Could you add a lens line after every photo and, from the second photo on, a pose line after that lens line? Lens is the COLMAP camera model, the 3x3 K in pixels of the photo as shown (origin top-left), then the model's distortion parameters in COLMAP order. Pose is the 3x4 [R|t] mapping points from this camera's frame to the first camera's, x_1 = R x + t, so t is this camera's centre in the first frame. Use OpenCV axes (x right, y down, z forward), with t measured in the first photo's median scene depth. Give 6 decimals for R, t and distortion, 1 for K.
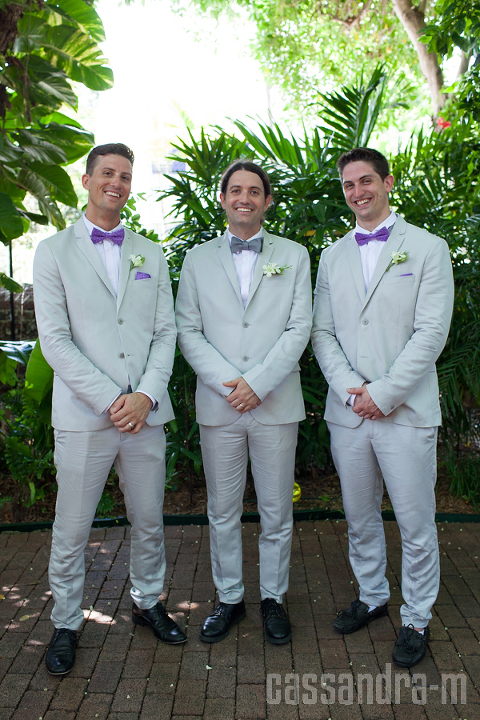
lens RADIAL K [[762.3, 0, 223.3], [0, 762.3, 356.8], [0, 0, 1]] dist [-0.061487, 0.014569]
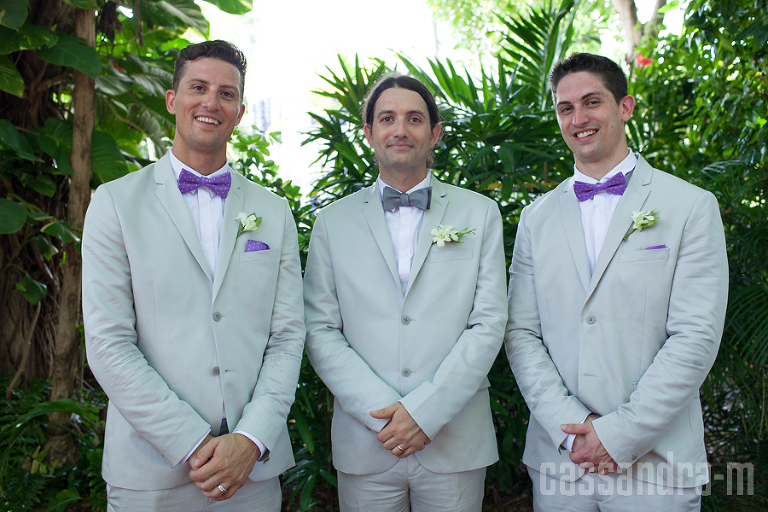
lens RADIAL K [[806.9, 0, 399.3], [0, 806.9, 257.5], [0, 0, 1]] dist [-0.062419, 0.024233]
pose [[0.999843, 0.008578, 0.015517, 0.010023], [-0.007372, 0.997067, -0.076172, -0.038205], [-0.016125, 0.076046, 0.996974, 0.267182]]
